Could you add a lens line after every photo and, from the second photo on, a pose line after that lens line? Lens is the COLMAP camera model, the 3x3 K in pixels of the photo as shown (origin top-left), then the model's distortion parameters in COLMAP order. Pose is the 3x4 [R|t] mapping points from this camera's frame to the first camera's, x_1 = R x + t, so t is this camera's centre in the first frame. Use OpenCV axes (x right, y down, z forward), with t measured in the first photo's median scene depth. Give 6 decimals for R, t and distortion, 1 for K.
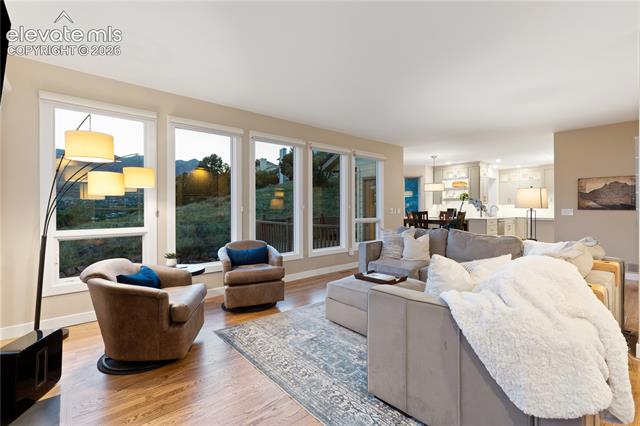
lens RADIAL K [[290.3, 0, 320.0], [0, 290.3, 213.0], [0, 0, 1]] dist [0.001038, -0.000081]
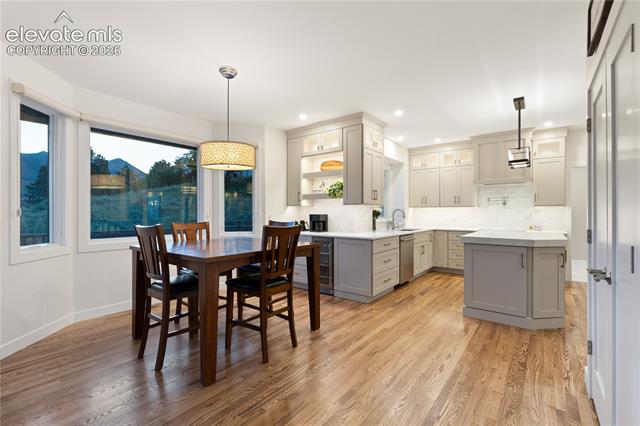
lens RADIAL K [[290.3, 0, 320.0], [0, 290.3, 213.0], [0, 0, 1]] dist [0.001038, -0.000081]
pose [[0.978422, 0.002011, 0.206605, 0.352295], [0.001783, 0.999833, -0.018173, -0.008497], [-0.206607, 0.018150, 0.978256, 0.510642]]
